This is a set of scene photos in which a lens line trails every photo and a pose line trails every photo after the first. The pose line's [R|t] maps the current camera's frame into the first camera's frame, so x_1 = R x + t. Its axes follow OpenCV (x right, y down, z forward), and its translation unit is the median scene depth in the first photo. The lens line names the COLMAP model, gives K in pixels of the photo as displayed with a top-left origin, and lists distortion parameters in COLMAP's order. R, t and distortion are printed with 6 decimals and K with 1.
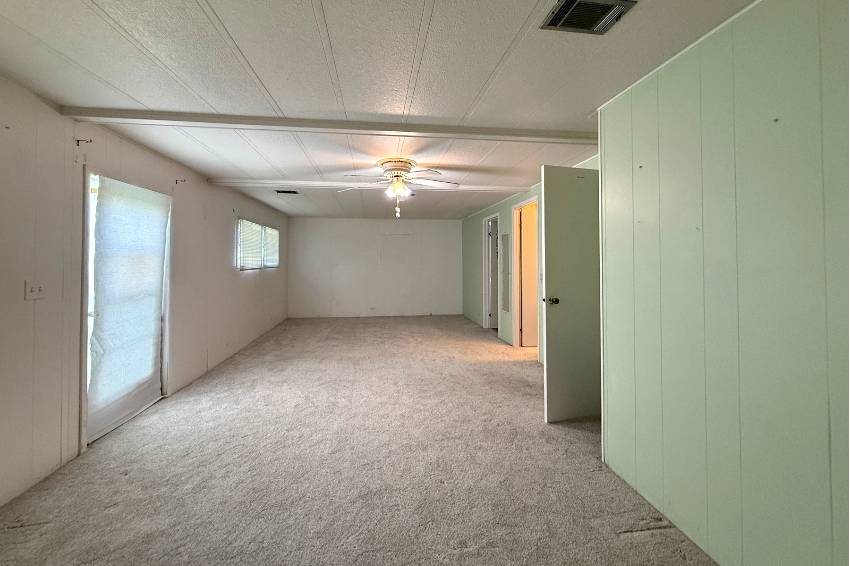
lens RADIAL K [[341.7, 0, 426.1], [0, 341.7, 248.6], [0, 0, 1]] dist [-0.000771, -0.000032]
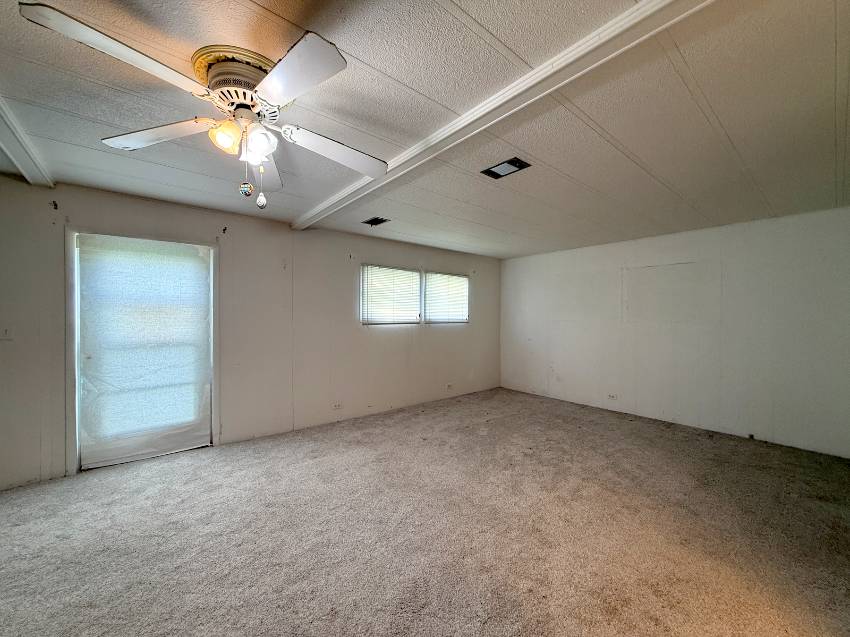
lens RADIAL K [[344.2, 0, 425.0], [0, 344.2, 318.5], [0, 0, 1]] dist [-0.001664, -0.000252]
pose [[0.519128, 0.005168, -0.854681, 0.287055], [0.022191, 0.999563, 0.019523, 0.034359], [0.854409, -0.029101, 0.518786, 0.673557]]
